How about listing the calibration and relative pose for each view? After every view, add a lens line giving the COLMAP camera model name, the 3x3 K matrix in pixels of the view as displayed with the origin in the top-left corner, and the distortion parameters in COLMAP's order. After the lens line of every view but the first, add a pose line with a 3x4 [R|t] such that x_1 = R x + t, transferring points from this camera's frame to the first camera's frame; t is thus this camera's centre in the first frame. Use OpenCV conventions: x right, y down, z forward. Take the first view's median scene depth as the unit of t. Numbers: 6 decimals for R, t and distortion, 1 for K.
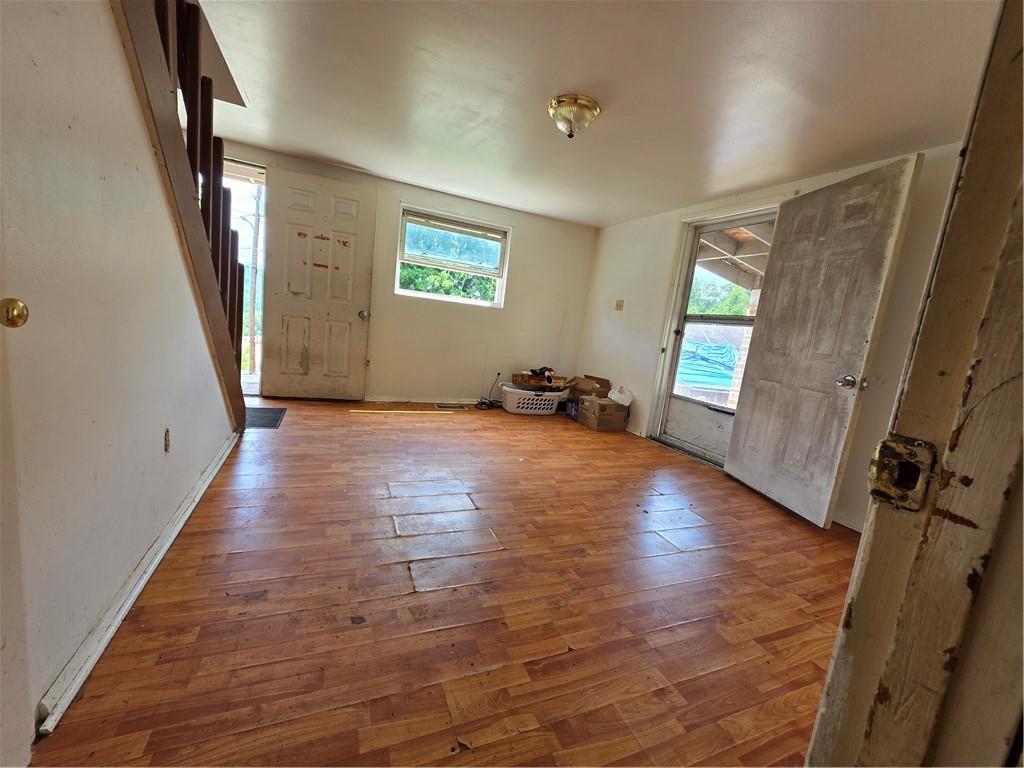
lens RADIAL K [[409.2, 0, 508.6], [0, 409.2, 382.6], [0, 0, 1]] dist [0.002731, 0.000243]
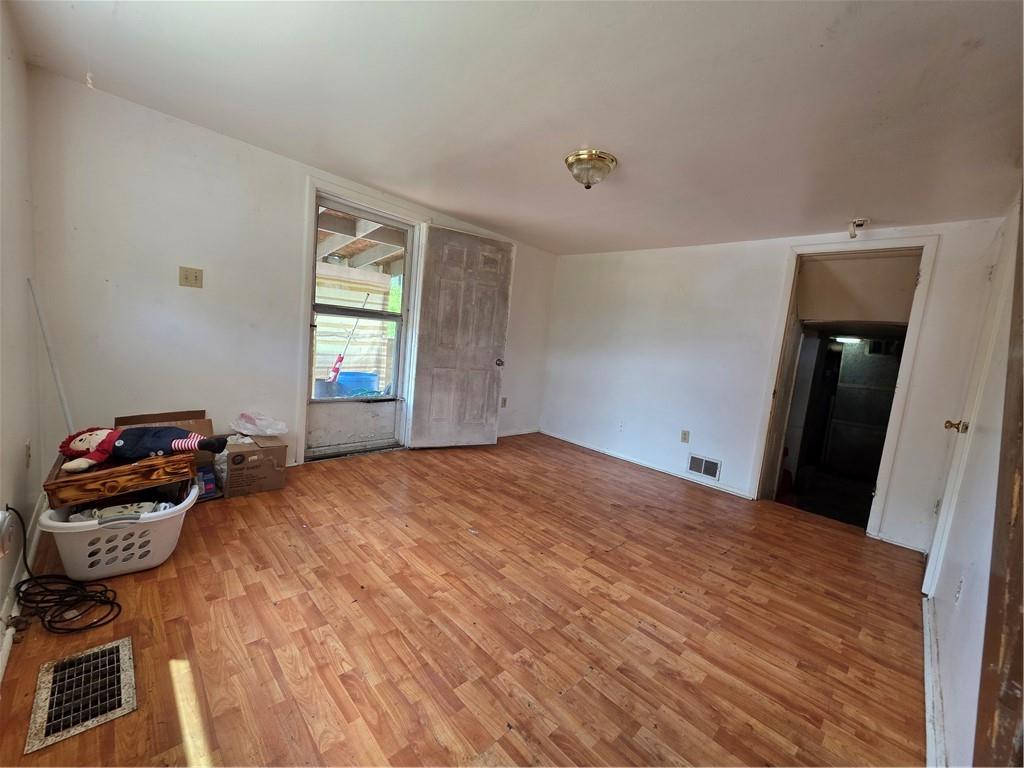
lens RADIAL K [[409.2, 0, 511.9], [0, 409.2, 384.8], [0, 0, 1]] dist [0.002731, 0.000243]
pose [[-0.352339, -0.257492, 0.899753, -0.702250], [-0.004061, 0.961817, 0.273663, -0.336279], [-0.935863, 0.092768, -0.339932, 1.316411]]
